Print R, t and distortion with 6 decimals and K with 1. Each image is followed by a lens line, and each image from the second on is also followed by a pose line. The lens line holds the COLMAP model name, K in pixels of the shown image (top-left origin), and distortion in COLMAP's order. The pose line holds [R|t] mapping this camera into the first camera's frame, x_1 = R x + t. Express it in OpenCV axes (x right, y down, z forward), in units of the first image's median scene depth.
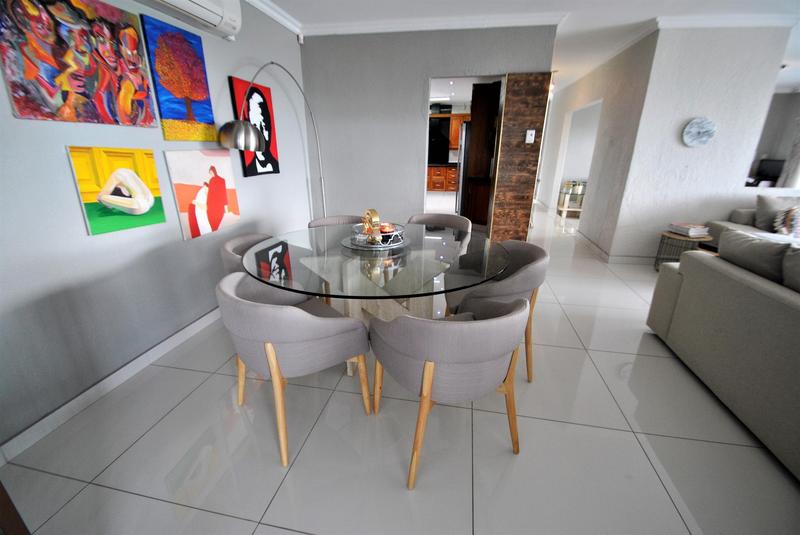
lens RADIAL K [[352.1, 0, 396.4], [0, 352.1, 280.5], [0, 0, 1]] dist [0.001220, -0.009952]
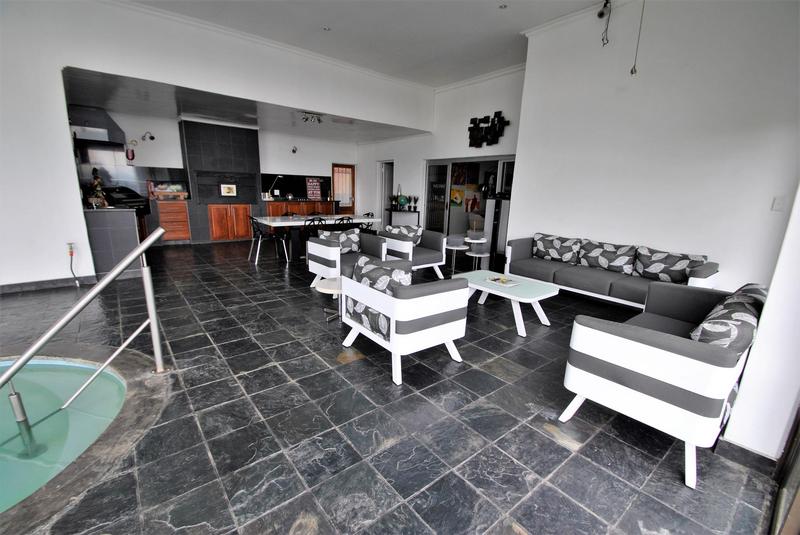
lens RADIAL K [[352.1, 0, 396.4], [0, 352.1, 280.5], [0, 0, 1]] dist [0.001220, -0.009952]
pose [[0.774801, 0.179507, -0.606185, 1.350067], [-0.246780, 0.968650, -0.028582, 0.931891], [0.582050, 0.171740, 0.794810, -2.465391]]
